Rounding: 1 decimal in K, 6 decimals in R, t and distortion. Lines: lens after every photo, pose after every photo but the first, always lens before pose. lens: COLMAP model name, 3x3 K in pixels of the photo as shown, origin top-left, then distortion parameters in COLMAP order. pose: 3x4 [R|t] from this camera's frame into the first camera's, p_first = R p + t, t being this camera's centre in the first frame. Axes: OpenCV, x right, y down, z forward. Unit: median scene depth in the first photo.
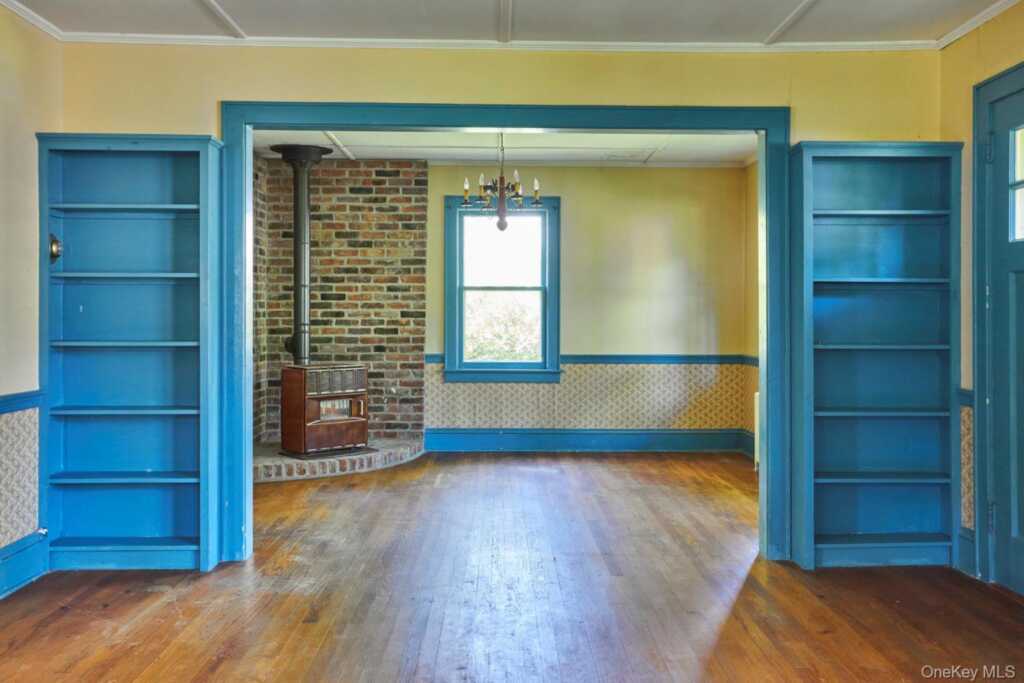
lens RADIAL K [[947.7, 0, 512.0], [0, 947.7, 341.5], [0, 0, 1]] dist [0.005965, 0.000824]
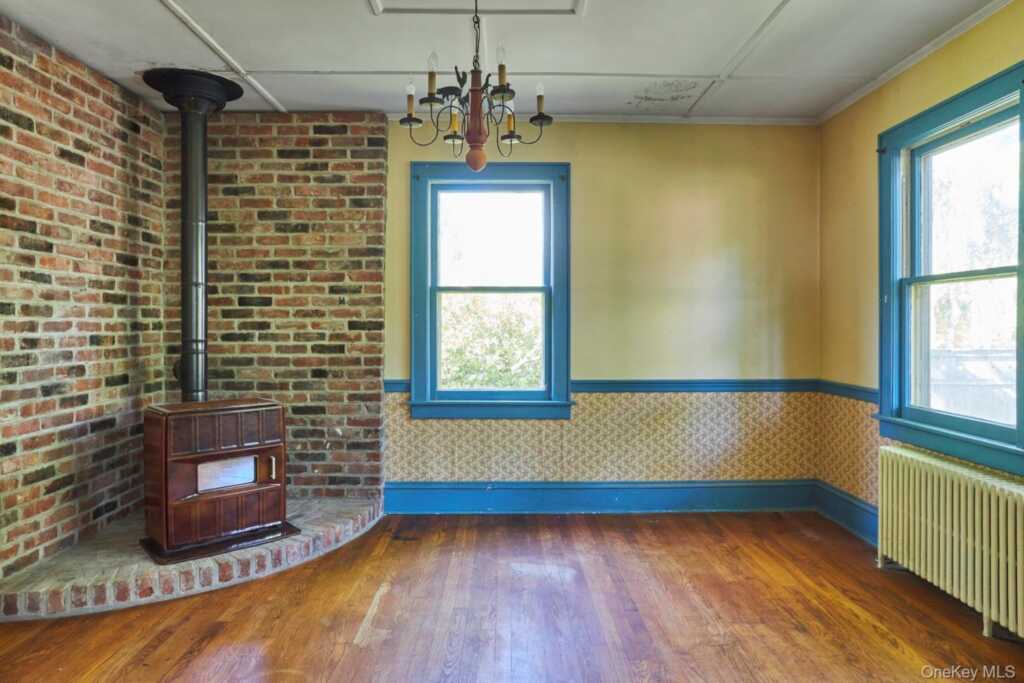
lens RADIAL K [[646.4, 0, 512.0], [0, 646.4, 341.5], [0, 0, 1]] dist [-0.002748, -0.000425]
pose [[0.999967, -0.002623, -0.007705, 0.010165], [0.002620, 0.999996, -0.000395, -0.015953], [0.007706, 0.000375, 0.999970, 0.510657]]
